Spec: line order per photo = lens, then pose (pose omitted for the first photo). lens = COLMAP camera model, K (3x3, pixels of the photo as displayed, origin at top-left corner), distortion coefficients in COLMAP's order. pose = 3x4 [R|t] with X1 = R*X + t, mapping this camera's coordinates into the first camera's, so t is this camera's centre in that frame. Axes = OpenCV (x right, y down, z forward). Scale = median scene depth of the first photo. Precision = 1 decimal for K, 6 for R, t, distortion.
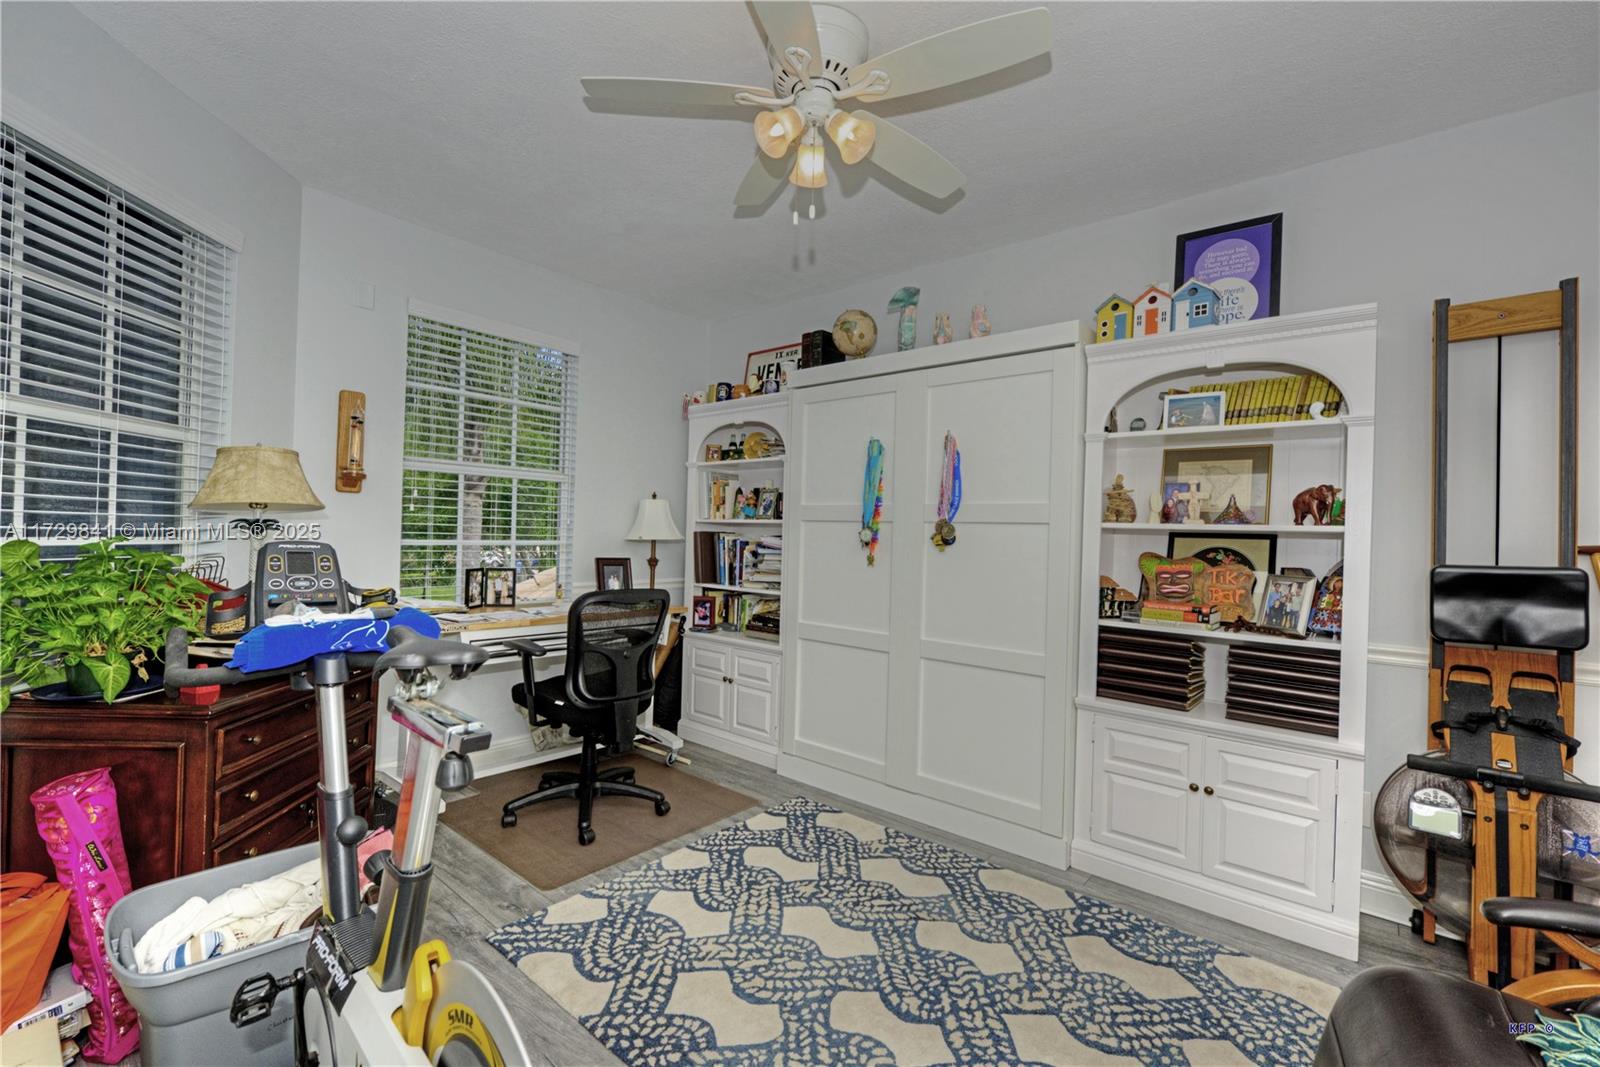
lens RADIAL K [[679.9, 0, 798.8], [0, 679.9, 524.9], [0, 0, 1]] dist [0.001776, 0.000194]
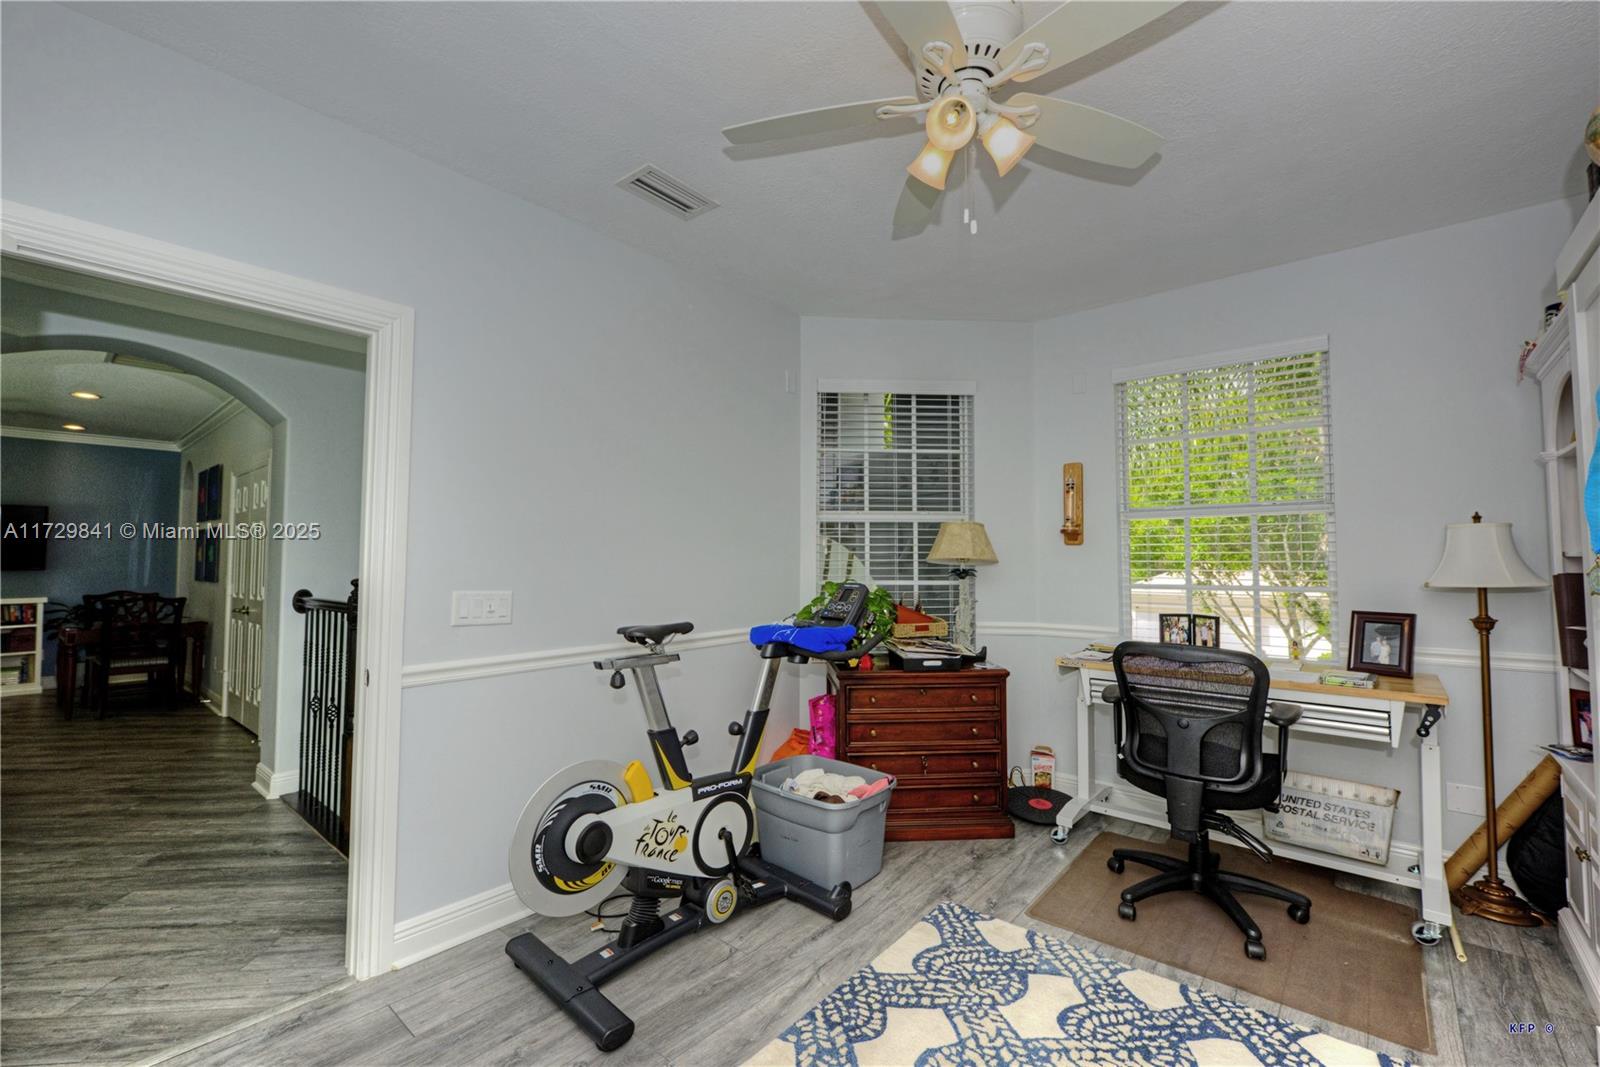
lens RADIAL K [[683.4, 0, 800.0], [0, 683.4, 533.5], [0, 0, 1]] dist [-0.002626, -0.000480]
pose [[-0.010941, -0.074708, -0.997145, 0.741864], [0.006702, 0.997177, -0.074784, 0.026166], [0.999918, -0.007501, -0.010409, 0.675638]]
